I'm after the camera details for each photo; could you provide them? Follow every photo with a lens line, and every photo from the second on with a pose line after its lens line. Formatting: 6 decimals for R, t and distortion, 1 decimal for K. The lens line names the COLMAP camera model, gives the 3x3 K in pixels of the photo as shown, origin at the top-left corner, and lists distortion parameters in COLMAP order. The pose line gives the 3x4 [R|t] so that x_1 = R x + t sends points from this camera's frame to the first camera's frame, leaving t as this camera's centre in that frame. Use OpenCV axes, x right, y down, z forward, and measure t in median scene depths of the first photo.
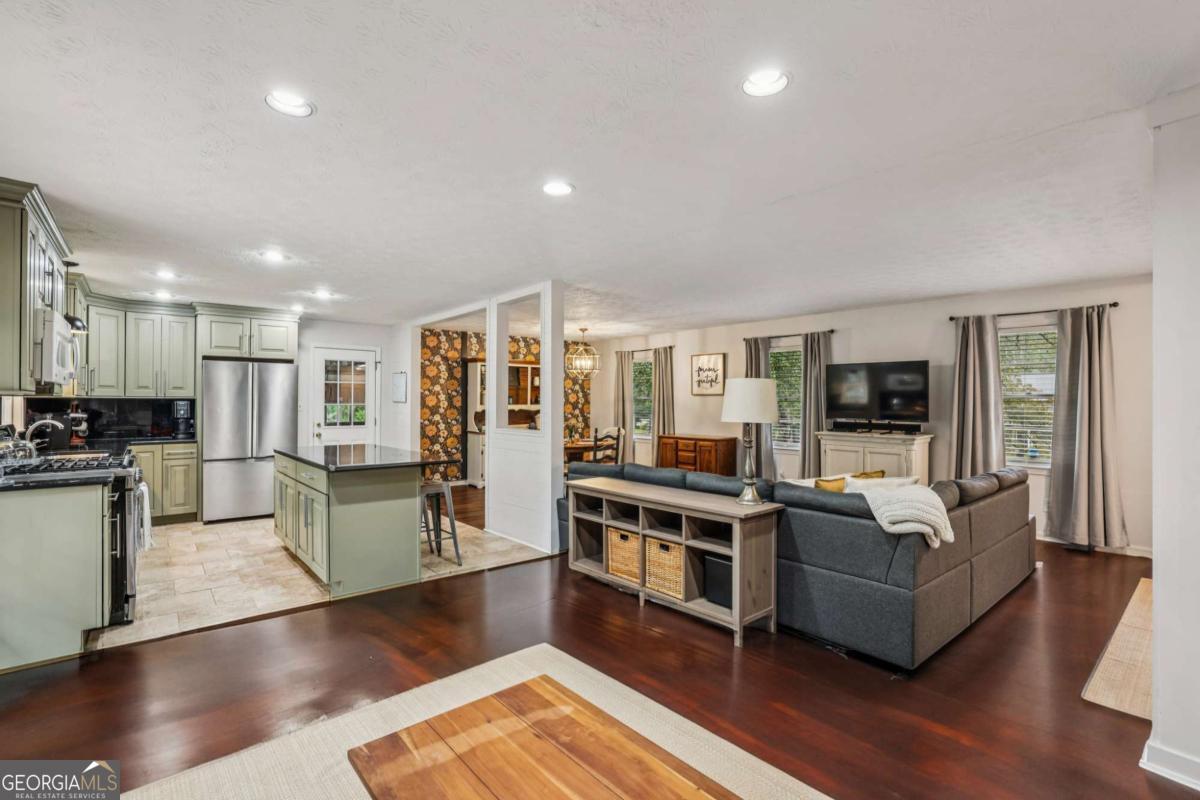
lens RADIAL K [[553.0, 0, 604.8], [0, 553.0, 403.1], [0, 0, 1]] dist [-0.039795, 0.016747]
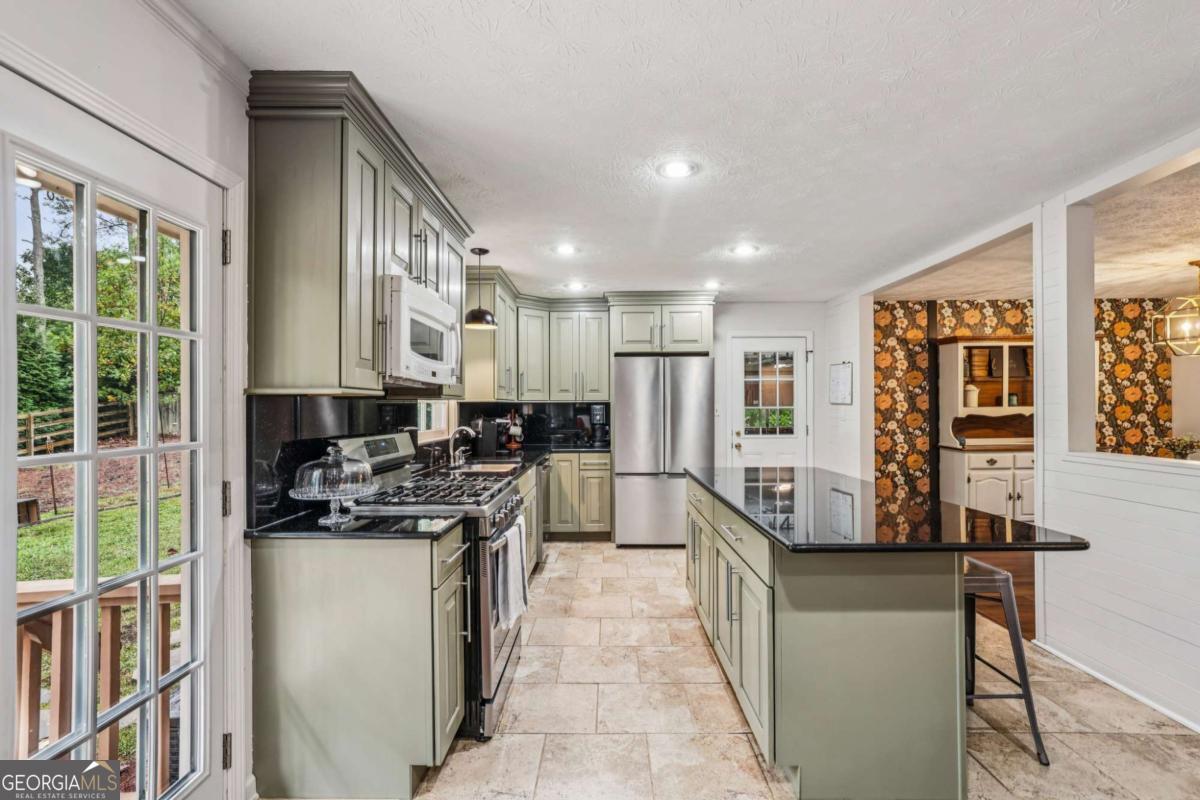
lens RADIAL K [[553.0, 0, 597.1], [0, 553.0, 400.8], [0, 0, 1]] dist [-0.039795, 0.016747]
pose [[0.752616, -0.014887, -0.658292, -0.174233], [0.007857, 0.999876, -0.013628, 0.001802], [0.658413, 0.005085, 0.752639, 0.306888]]
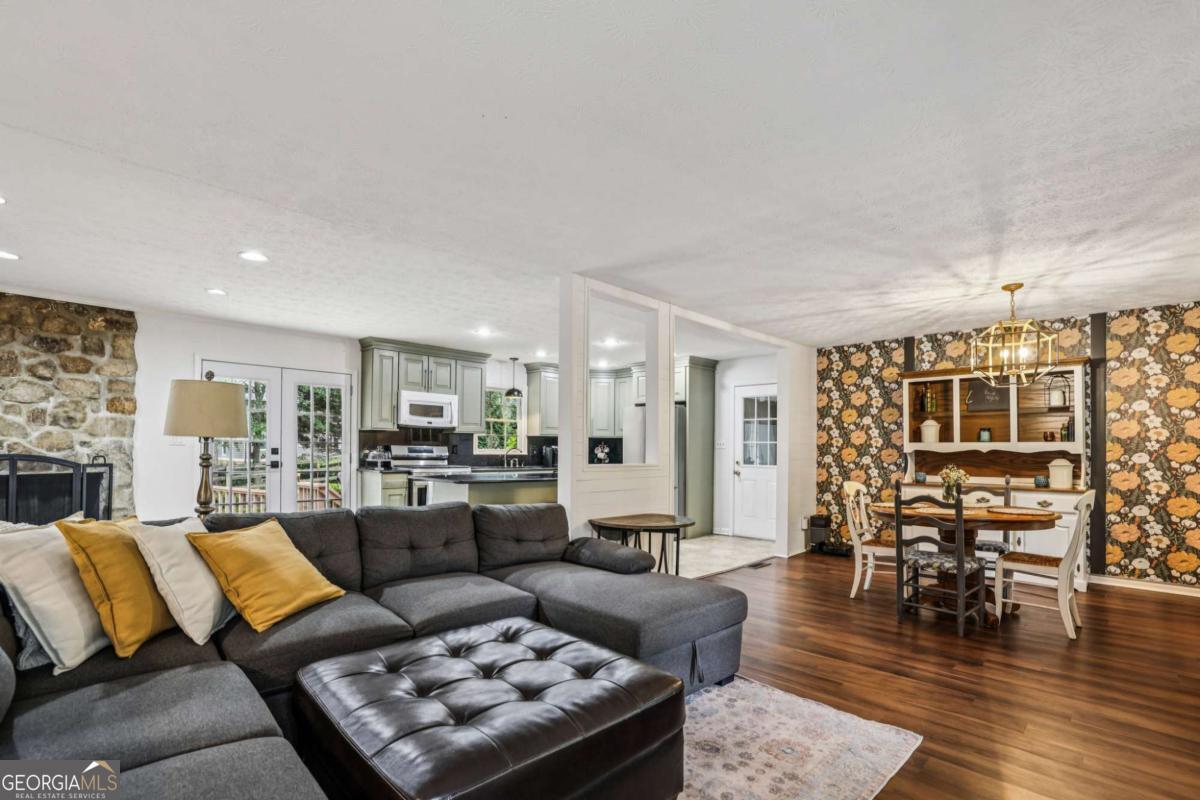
lens RADIAL K [[553.9, 0, 587.9], [0, 553.9, 440.3], [0, 0, 1]] dist [-0.000389, 0.002311]
pose [[0.064708, -0.013856, -0.997808, 0.575247], [-0.013393, 0.999801, -0.014753, 0.021504], [0.997814, 0.014318, 0.064509, 0.785754]]
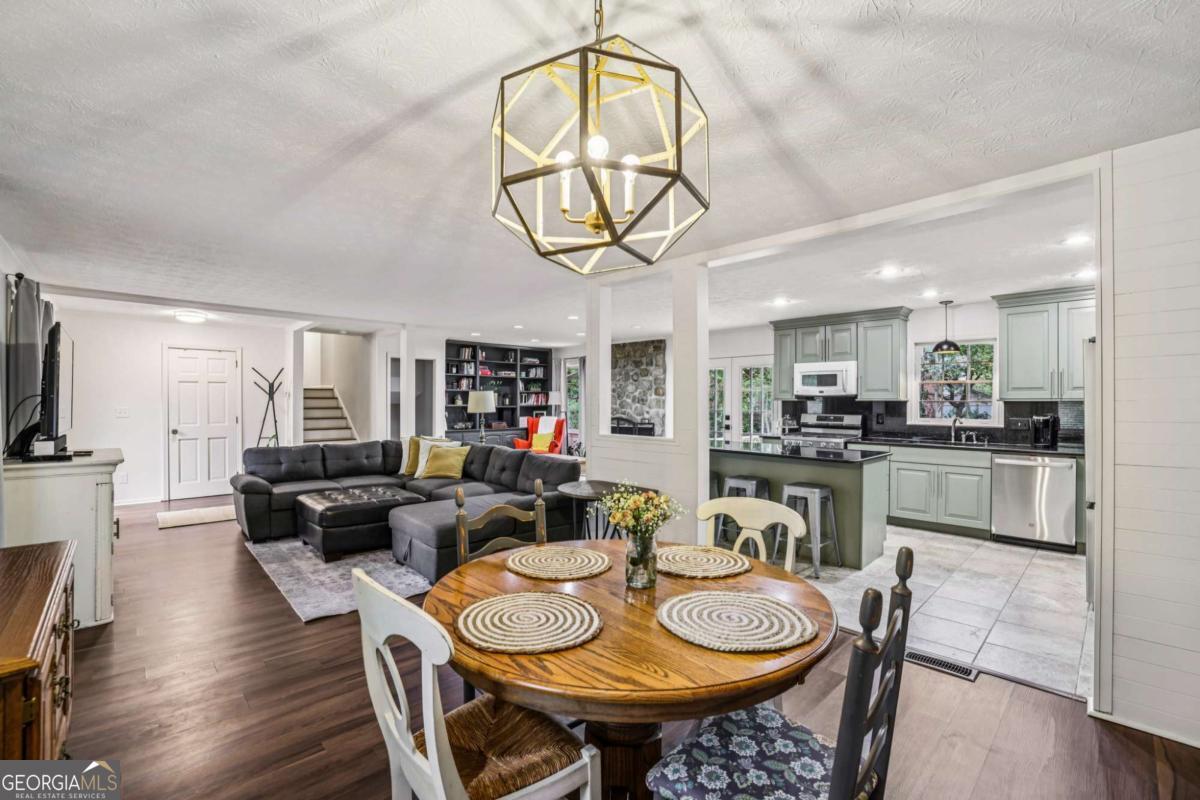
lens RADIAL K [[523.1, 0, 599.2], [0, 523.1, 403.3], [0, 0, 1]] dist [-0.044097, 0.012077]
pose [[-0.998183, 0.000556, -0.060260, -0.035022], [0.000302, 0.999991, 0.004227, -0.006799], [0.060262, 0.004201, -0.998174, 1.558111]]
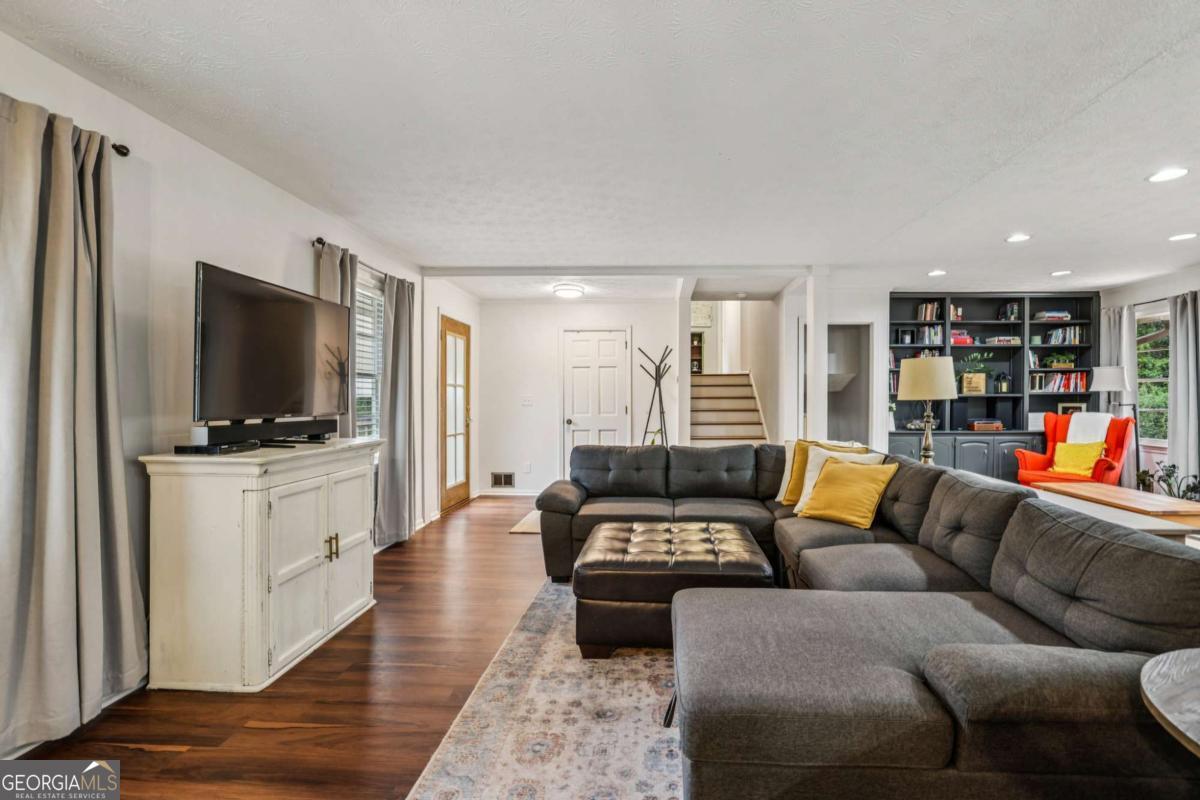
lens RADIAL K [[553.0, 0, 630.9], [0, 553.0, 404.1], [0, 0, 1]] dist [-0.039795, 0.016747]
pose [[-0.738804, -0.003708, 0.673910, -0.017803], [0.005047, 0.999926, 0.011034, 0.012477], [-0.673902, 0.011553, -0.738731, 1.130130]]
